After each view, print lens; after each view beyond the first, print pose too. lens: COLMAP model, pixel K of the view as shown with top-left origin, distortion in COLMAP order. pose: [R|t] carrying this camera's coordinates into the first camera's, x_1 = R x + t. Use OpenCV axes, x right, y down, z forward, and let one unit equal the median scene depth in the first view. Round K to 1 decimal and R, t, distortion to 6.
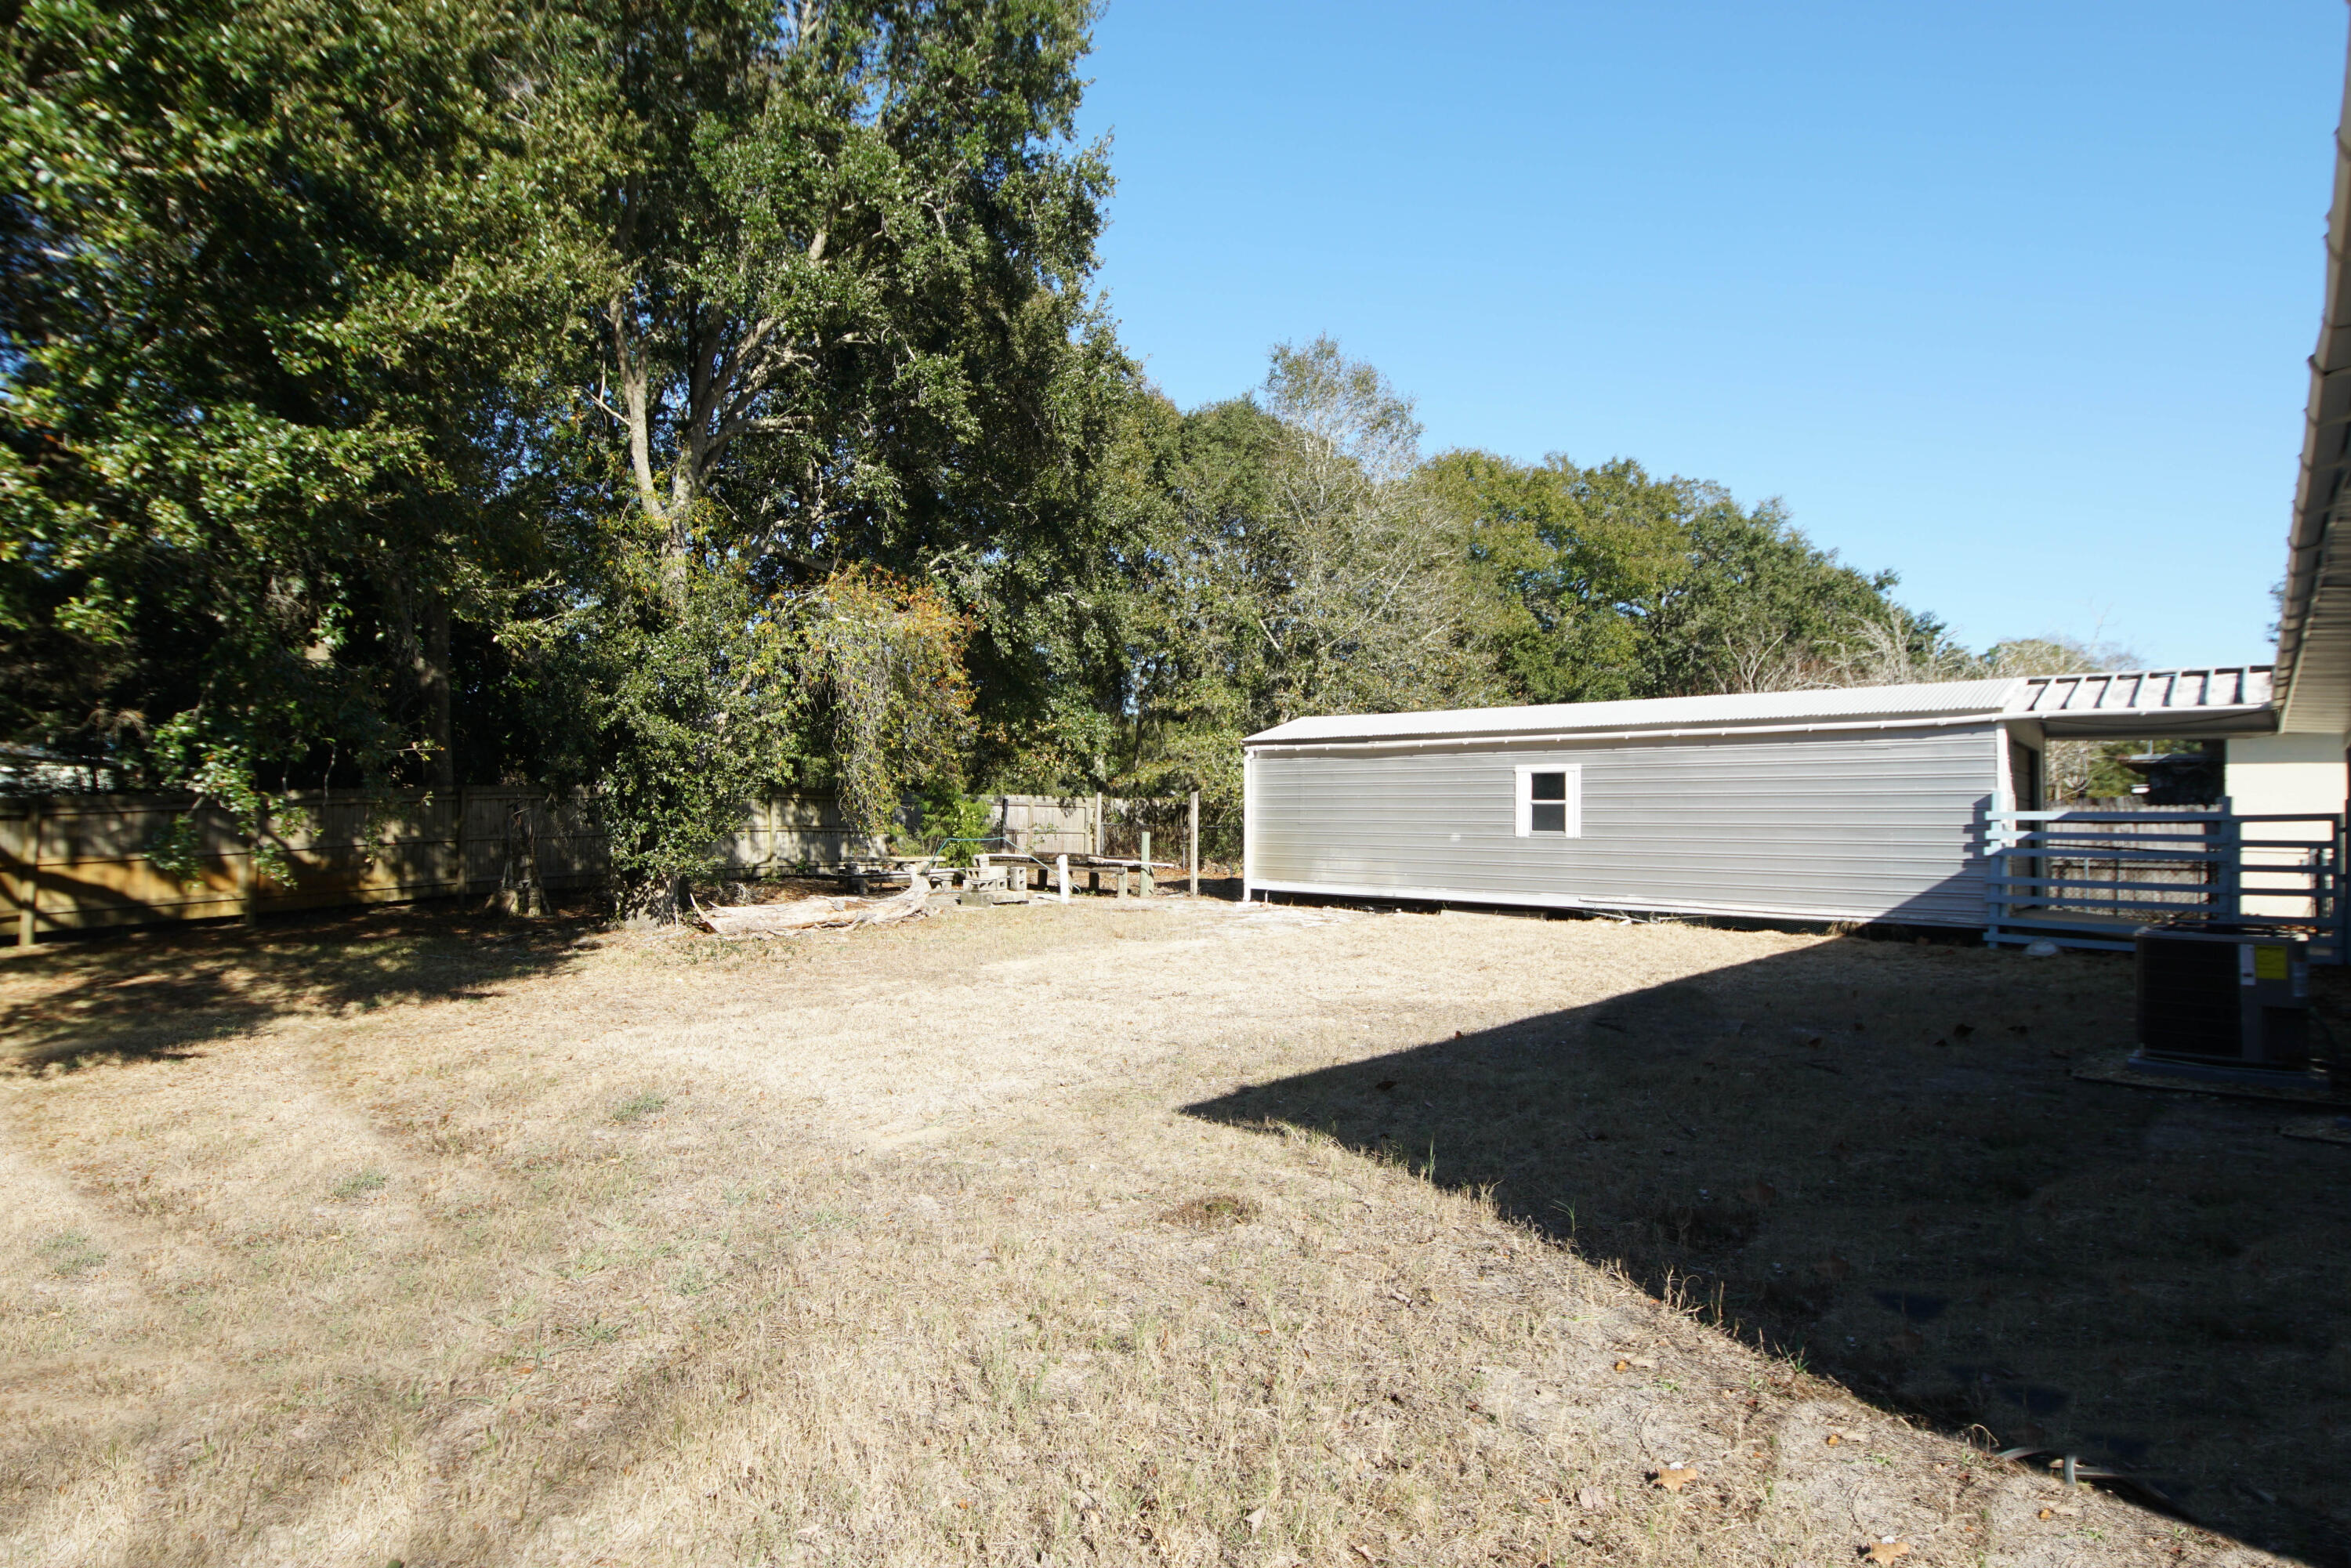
lens RADIAL K [[1243.5, 0, 1175.5], [0, 1243.5, 784.0], [0, 0, 1]] dist [0.000914, -0.016082]
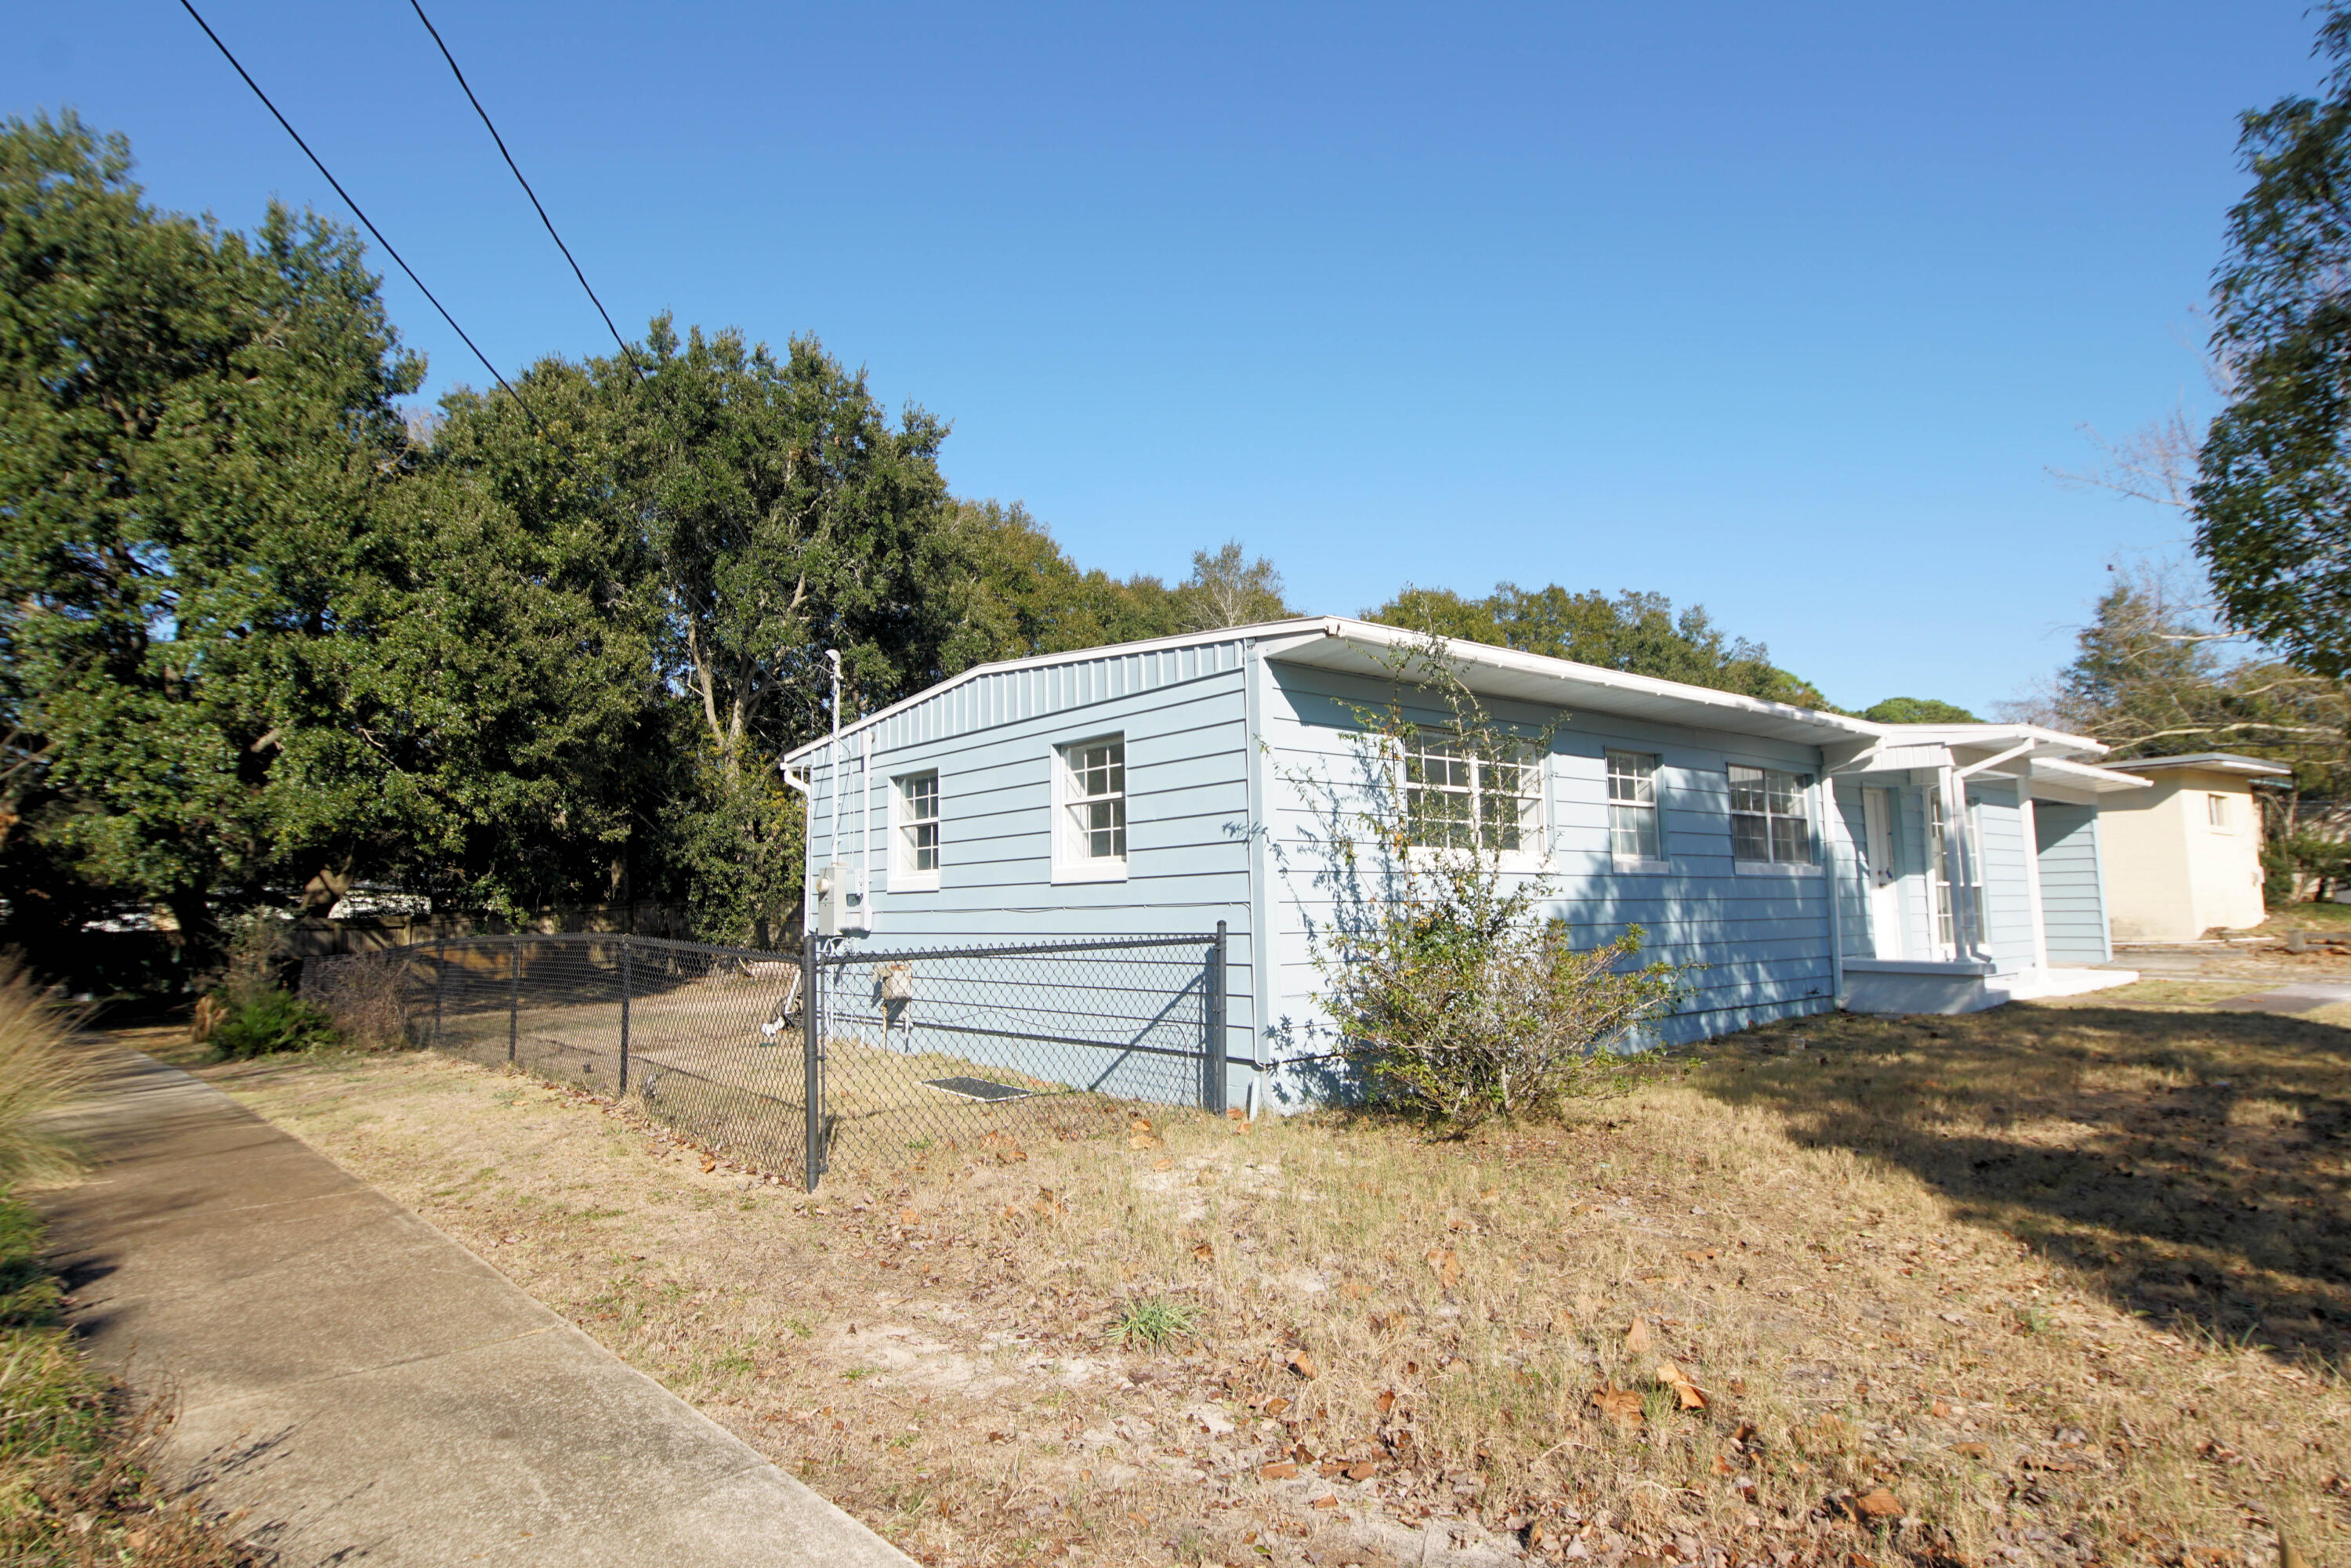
lens RADIAL K [[1257.2, 0, 1155.5], [0, 1257.2, 767.7], [0, 0, 1]] dist [0.037481, -0.033371]
pose [[0.981670, -0.057334, -0.181759, 0.522348], [0.042279, 0.995427, -0.085654, 0.000745], [0.185839, 0.076400, 0.979606, -0.659644]]
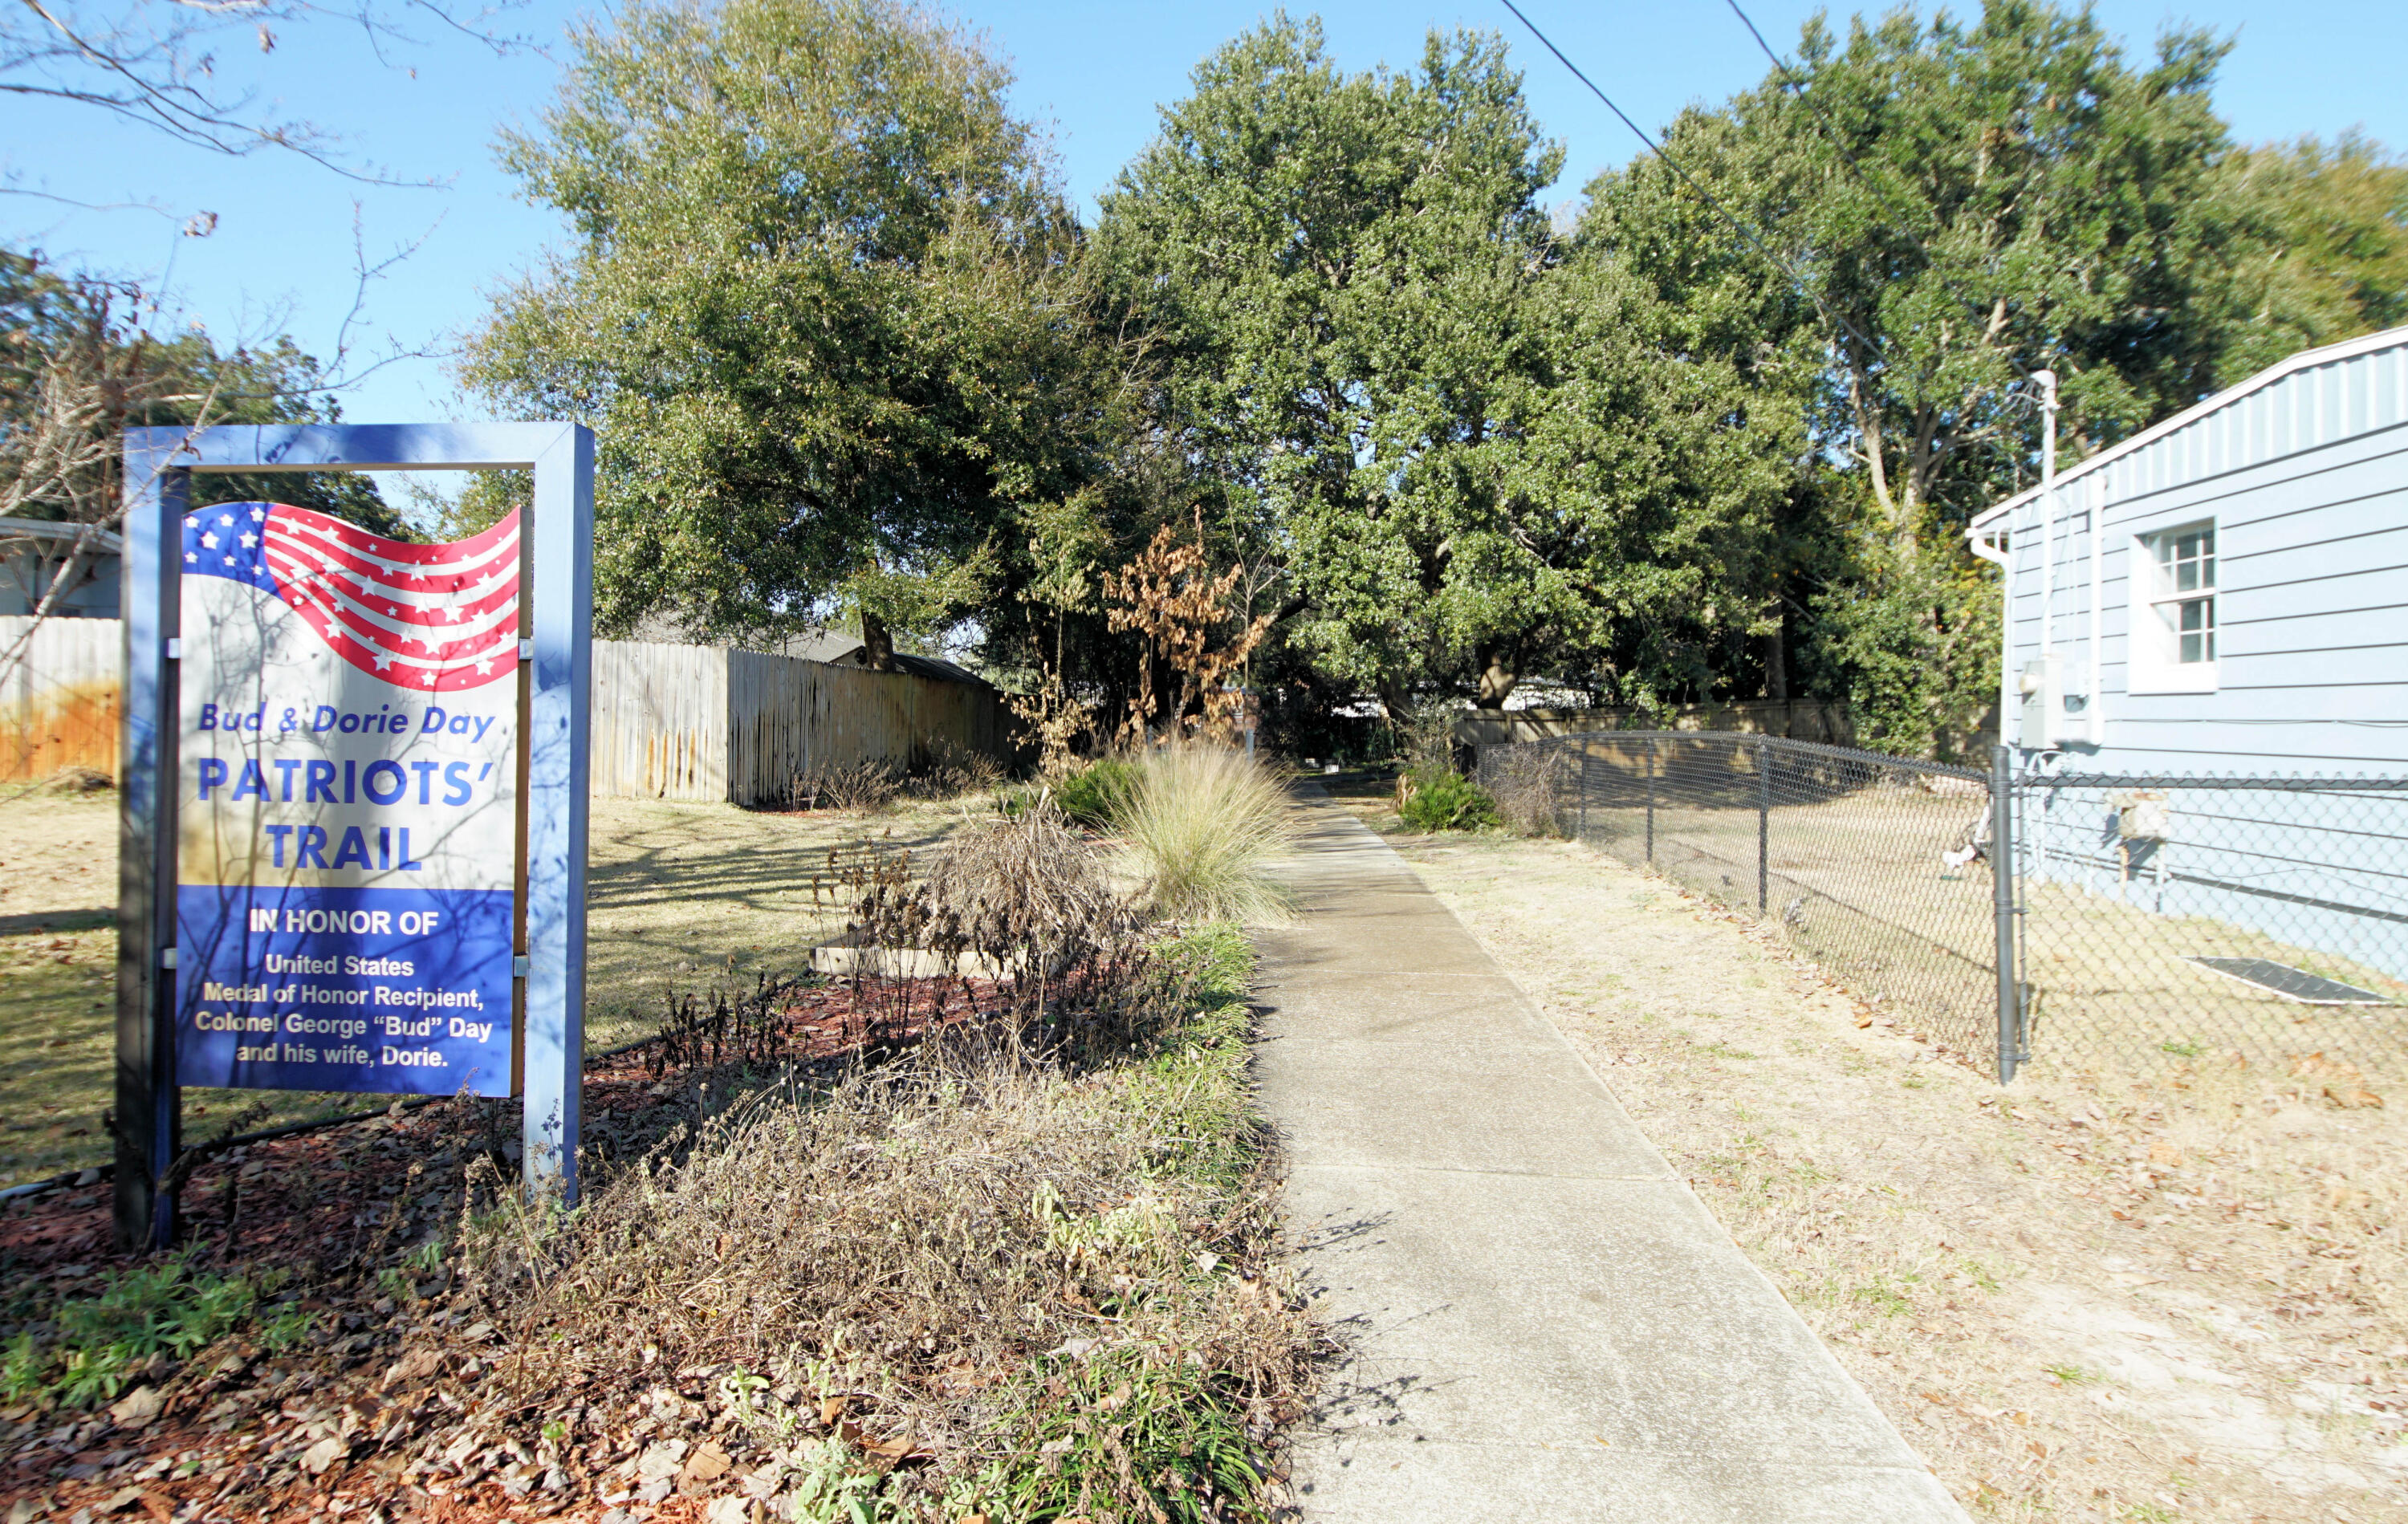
lens RADIAL K [[1330.9, 0, 1161.7], [0, 1330.9, 717.7], [0, 0, 1]] dist [0.029981, -0.032828]
pose [[0.522726, -0.010136, -0.852440, 0.501998], [0.023215, 0.999728, 0.002348, 0.003262], [0.852184, -0.021017, 0.522819, -0.611731]]
